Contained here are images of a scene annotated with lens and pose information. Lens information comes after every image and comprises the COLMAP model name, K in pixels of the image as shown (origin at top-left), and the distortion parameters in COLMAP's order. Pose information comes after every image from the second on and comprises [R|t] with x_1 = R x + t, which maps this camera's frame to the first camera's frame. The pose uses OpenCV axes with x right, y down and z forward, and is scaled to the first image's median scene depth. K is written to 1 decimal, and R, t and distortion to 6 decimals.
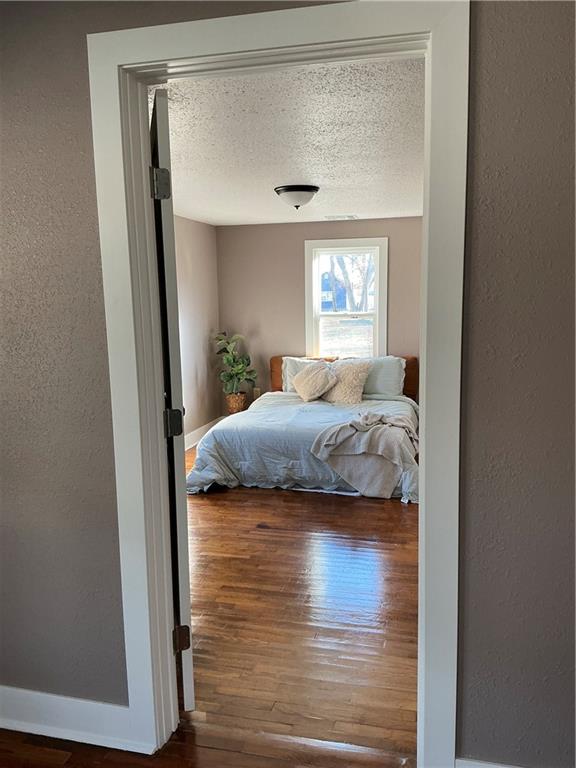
lens RADIAL K [[635.0, 0, 288.0], [0, 635.0, 384.0], [0, 0, 1]] dist [0.170032, -0.356396]
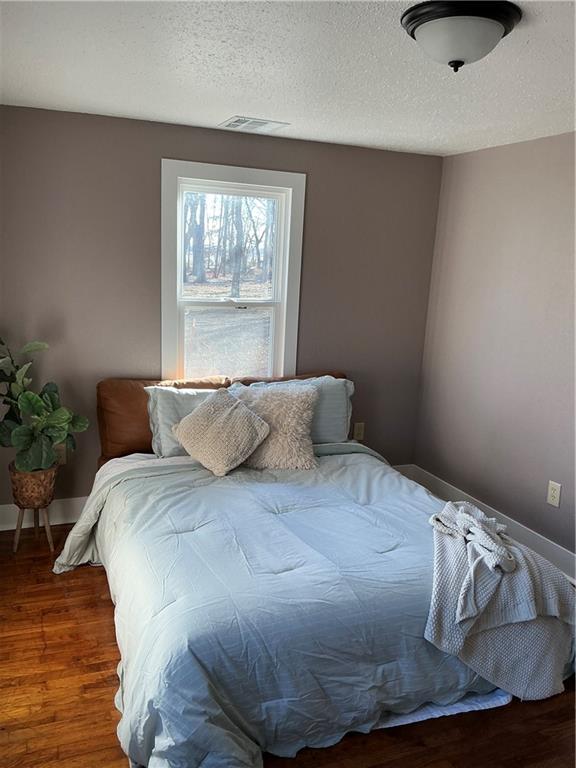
lens RADIAL K [[635.0, 0, 288.0], [0, 635.0, 384.0], [0, 0, 1]] dist [0.170032, -0.356396]
pose [[0.797941, -0.067047, 0.598995, -0.291371], [0.025461, 0.996656, 0.077641, -0.106268], [-0.602198, -0.046702, 0.796980, 0.680744]]
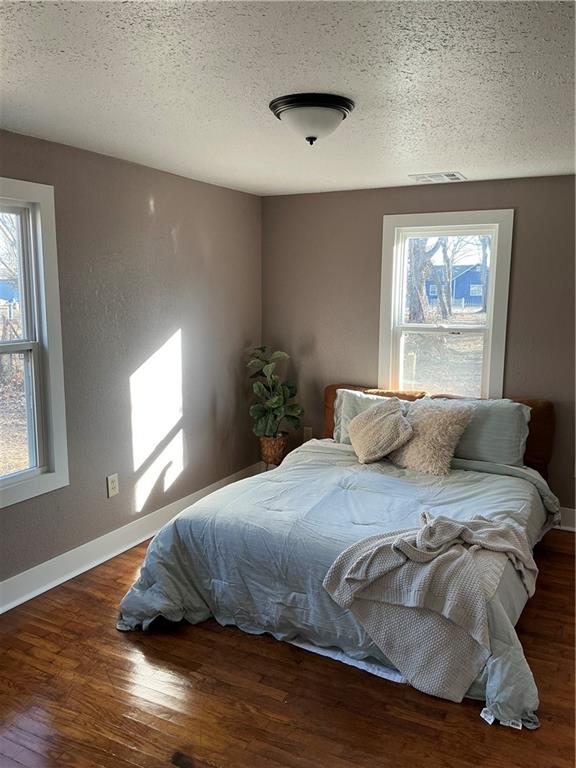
lens RADIAL K [[635.0, 0, 288.0], [0, 635.0, 384.0], [0, 0, 1]] dist [0.170032, -0.356396]
pose [[0.973699, 0.056485, -0.220724, 0.115687], [-0.053681, 0.998383, 0.018688, -0.074664], [0.221423, -0.006347, 0.975157, 0.431125]]
